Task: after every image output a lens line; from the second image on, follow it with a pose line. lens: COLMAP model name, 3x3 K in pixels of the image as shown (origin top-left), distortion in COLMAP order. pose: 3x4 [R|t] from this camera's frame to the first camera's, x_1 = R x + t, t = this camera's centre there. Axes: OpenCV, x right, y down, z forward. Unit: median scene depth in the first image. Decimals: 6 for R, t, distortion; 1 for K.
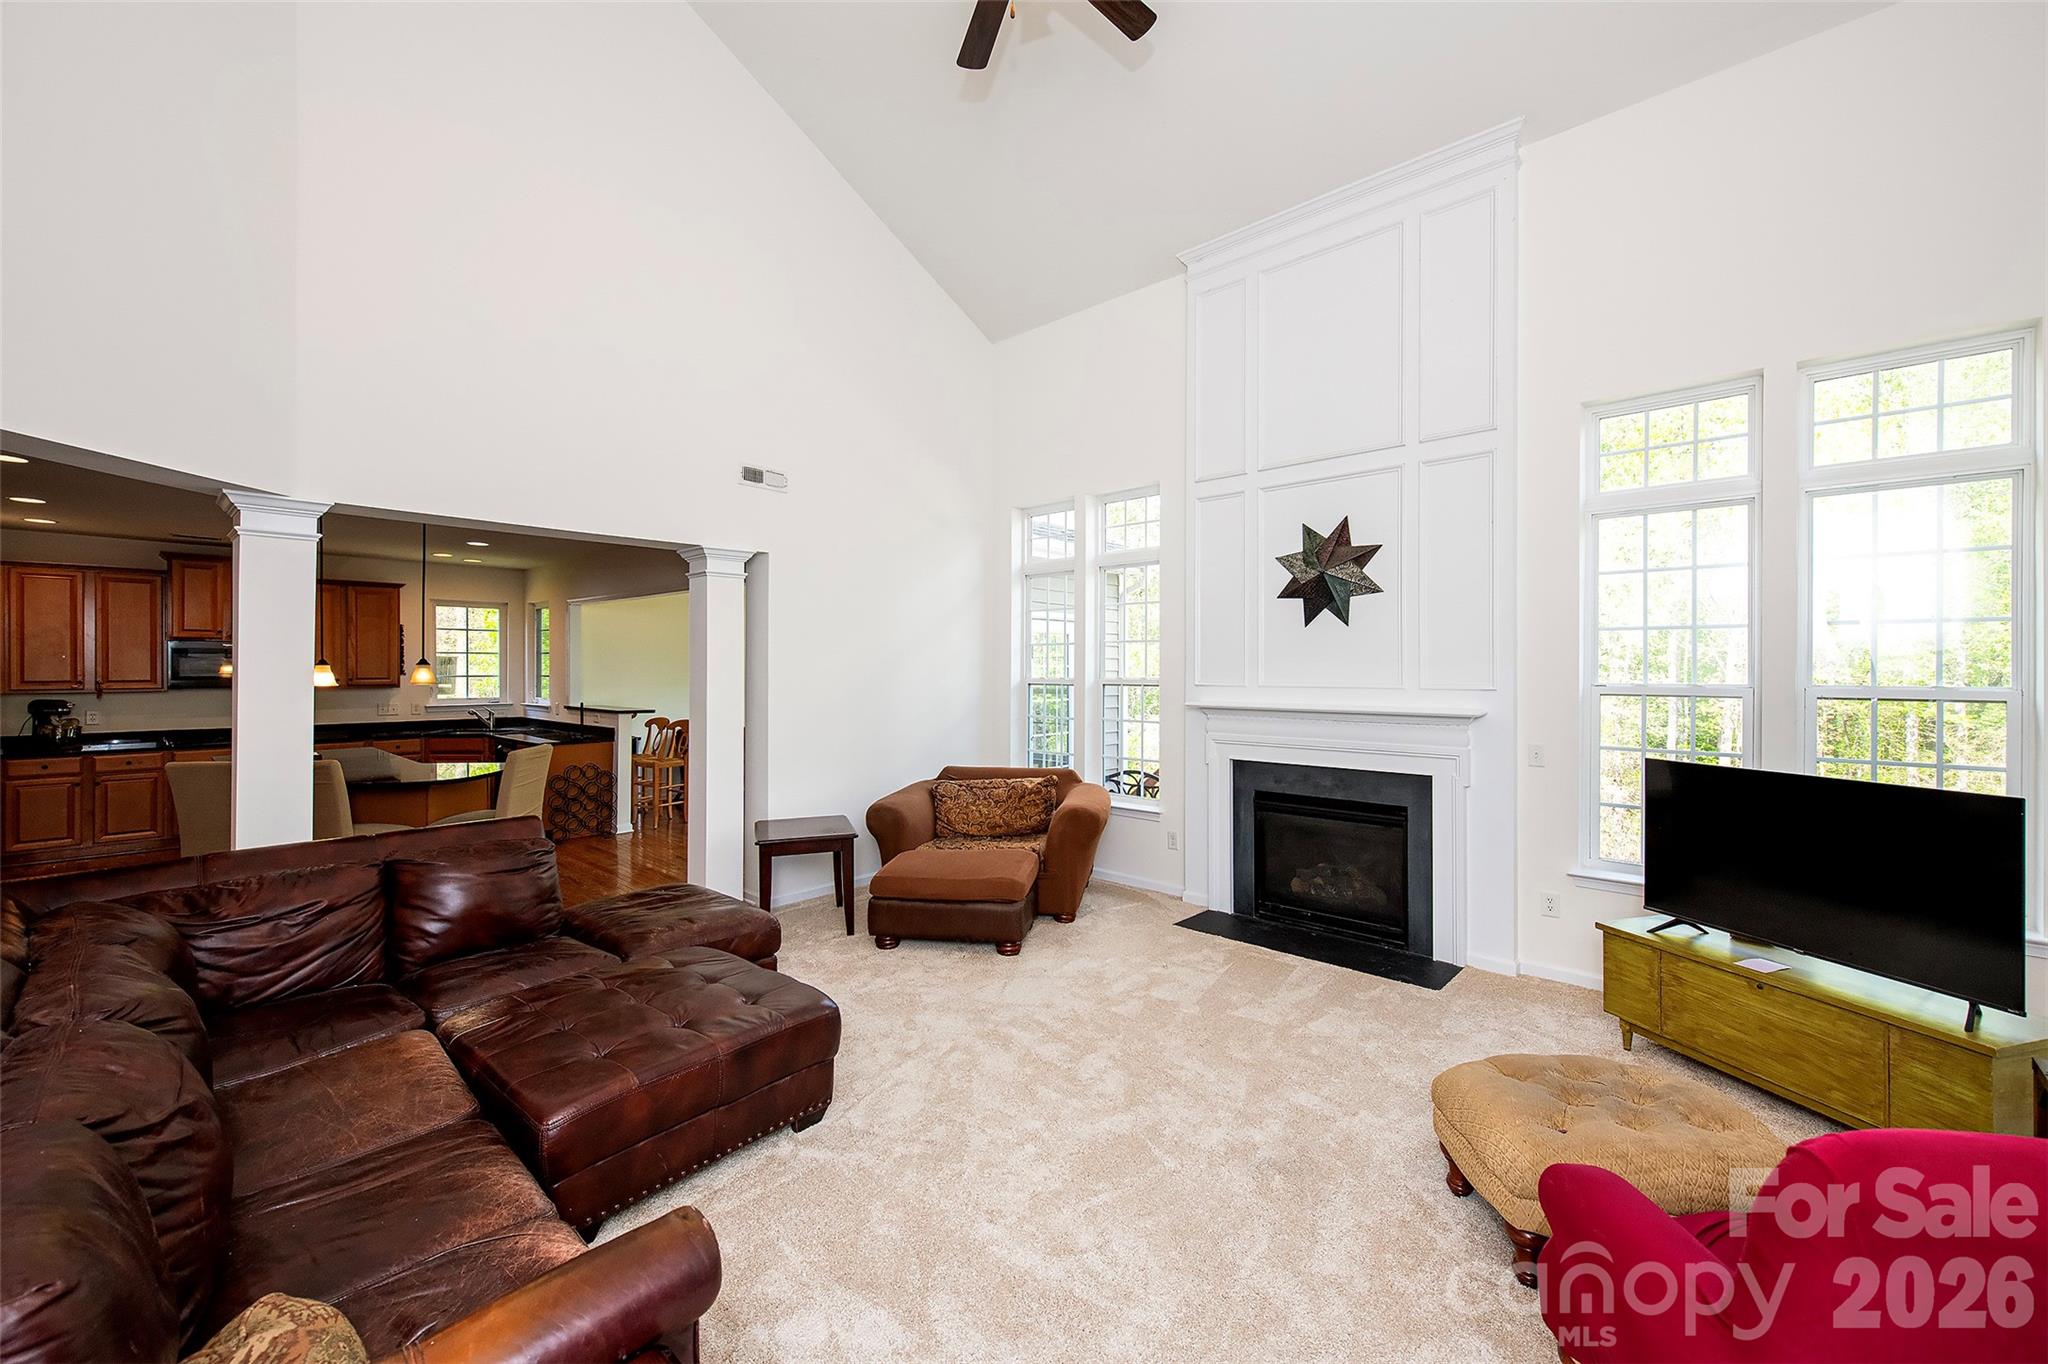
lens RADIAL K [[823.6, 0, 1024.7], [0, 823.6, 671.7], [0, 0, 1]] dist [0.014663, -0.000321]
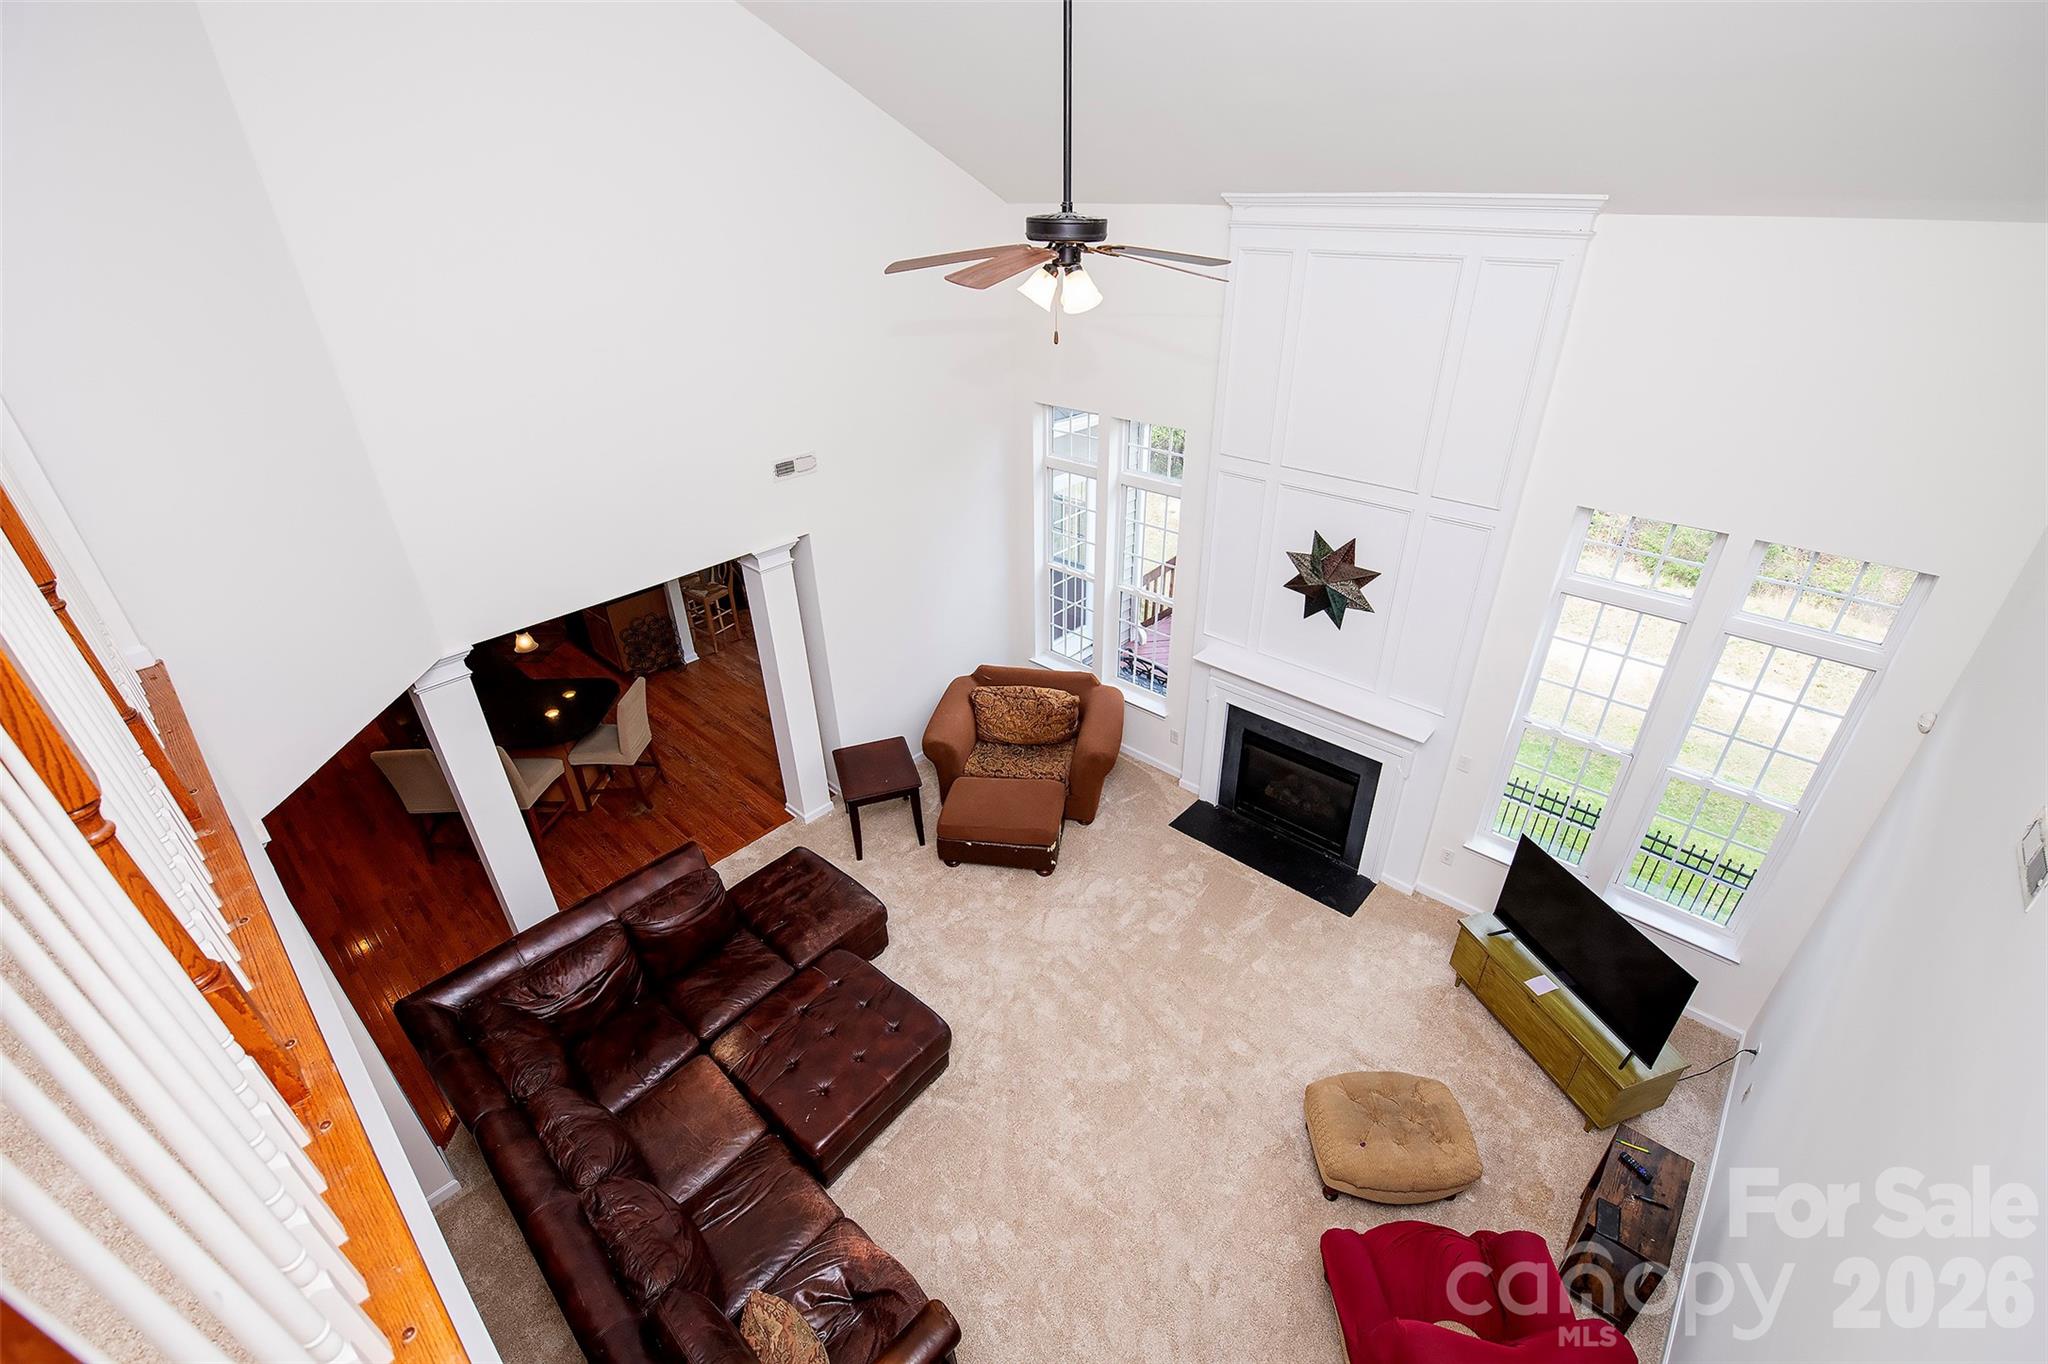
lens RADIAL K [[875.0, 0, 1024.0], [0, 875.0, 682.0], [0, 0, 1]] dist [-0.000426, 0.000319]
pose [[0.999797, -0.018011, -0.009032, -0.032300], [0.020105, 0.862048, 0.506427, -0.610369], [-0.001335, -0.506506, 0.862235, -0.071288]]
